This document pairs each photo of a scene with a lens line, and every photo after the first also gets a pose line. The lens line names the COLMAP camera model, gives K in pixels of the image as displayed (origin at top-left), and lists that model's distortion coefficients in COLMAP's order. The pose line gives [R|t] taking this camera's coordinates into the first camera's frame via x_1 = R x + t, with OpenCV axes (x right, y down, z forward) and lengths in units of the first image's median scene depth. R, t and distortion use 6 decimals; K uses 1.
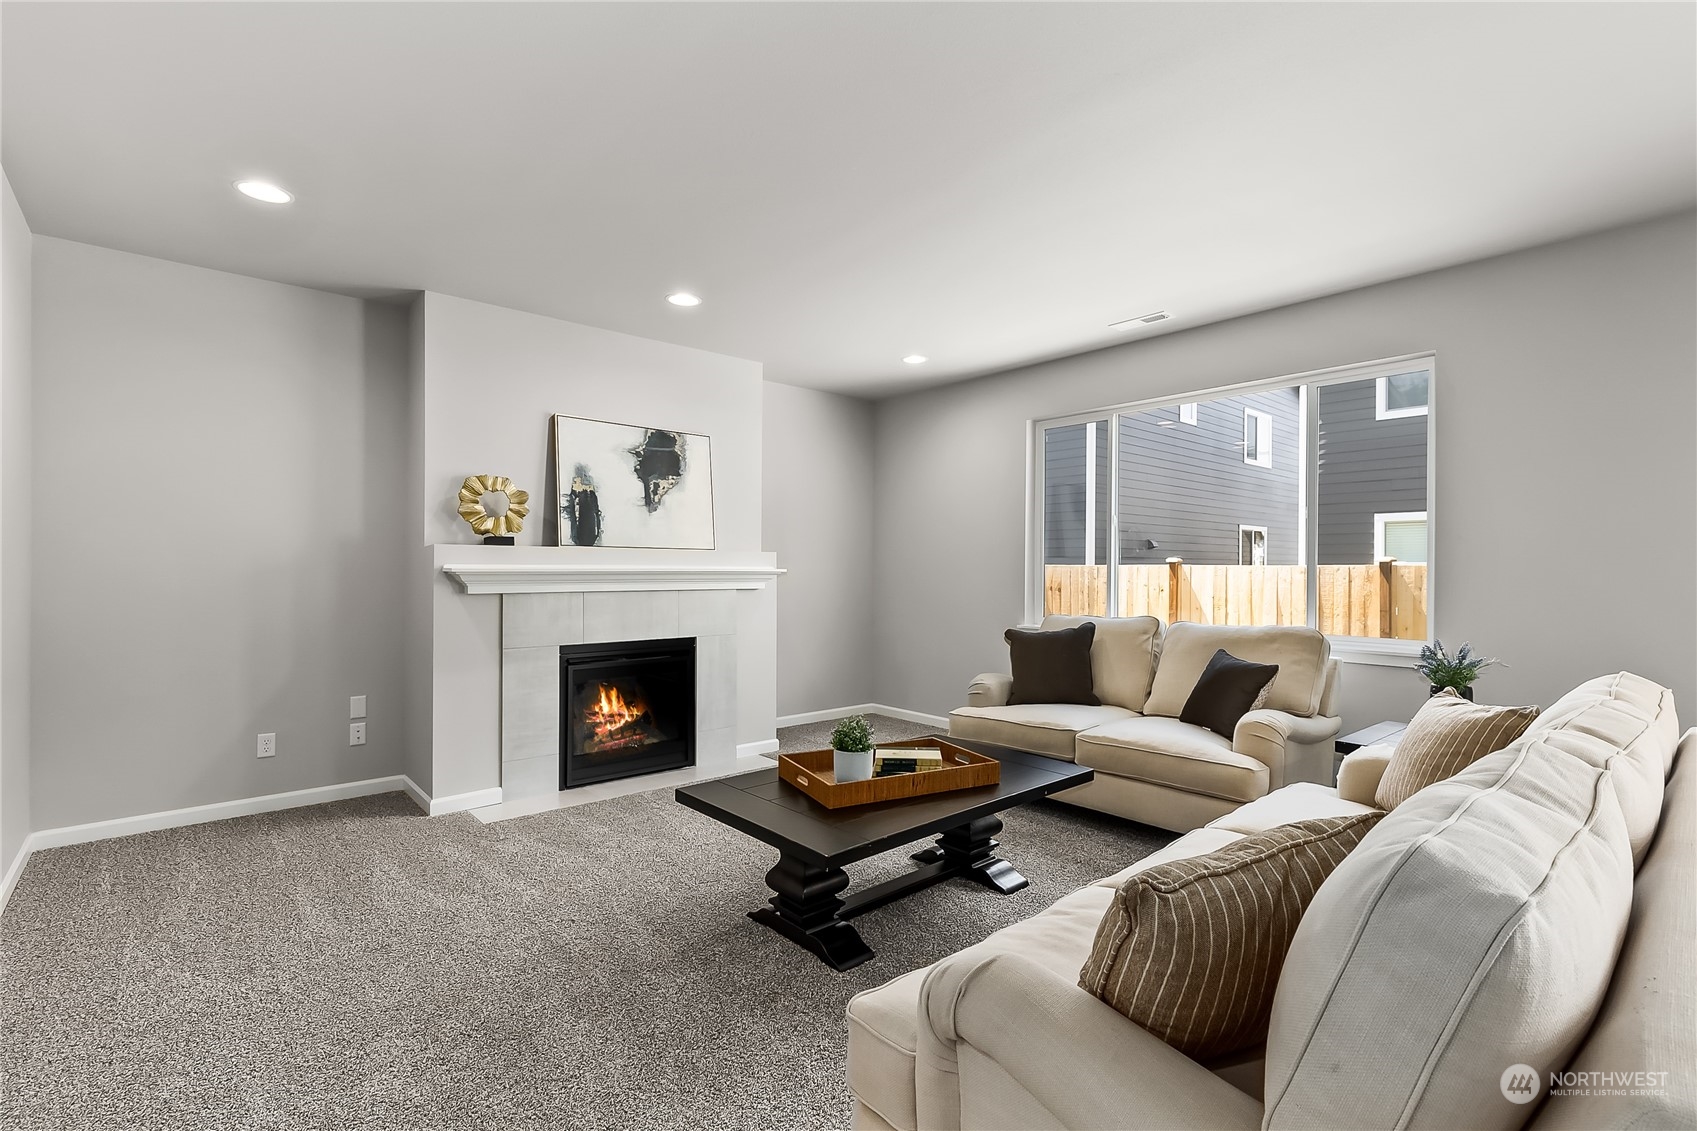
lens RADIAL K [[768.2, 0, 861.8], [0, 768.2, 567.8], [0, 0, 1]] dist [0.004089, -0.000741]
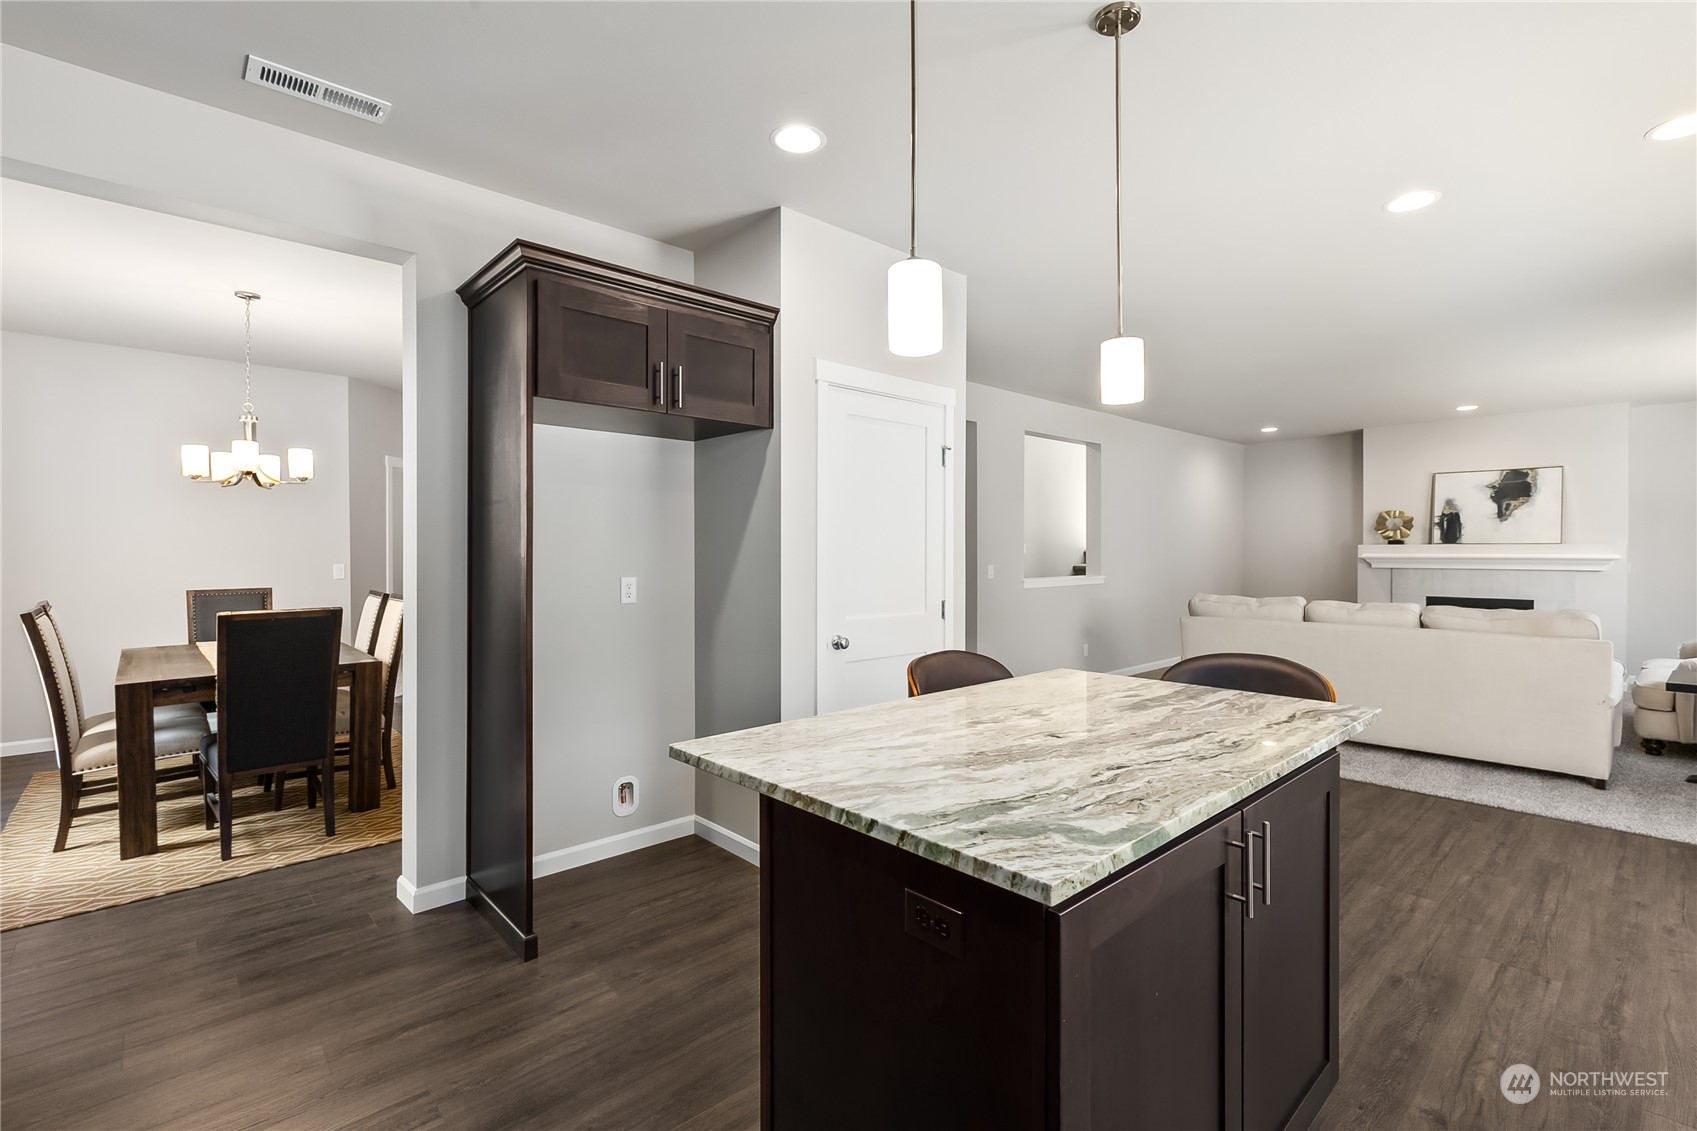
lens RADIAL K [[768.2, 0, 843.5], [0, 768.2, 560.7], [0, 0, 1]] dist [0.004089, -0.000741]
pose [[0.010964, 0.009675, -0.999893, 1.418727], [0.001168, 0.999952, 0.009688, -0.007070], [0.999939, -0.001274, 0.010952, -0.442054]]
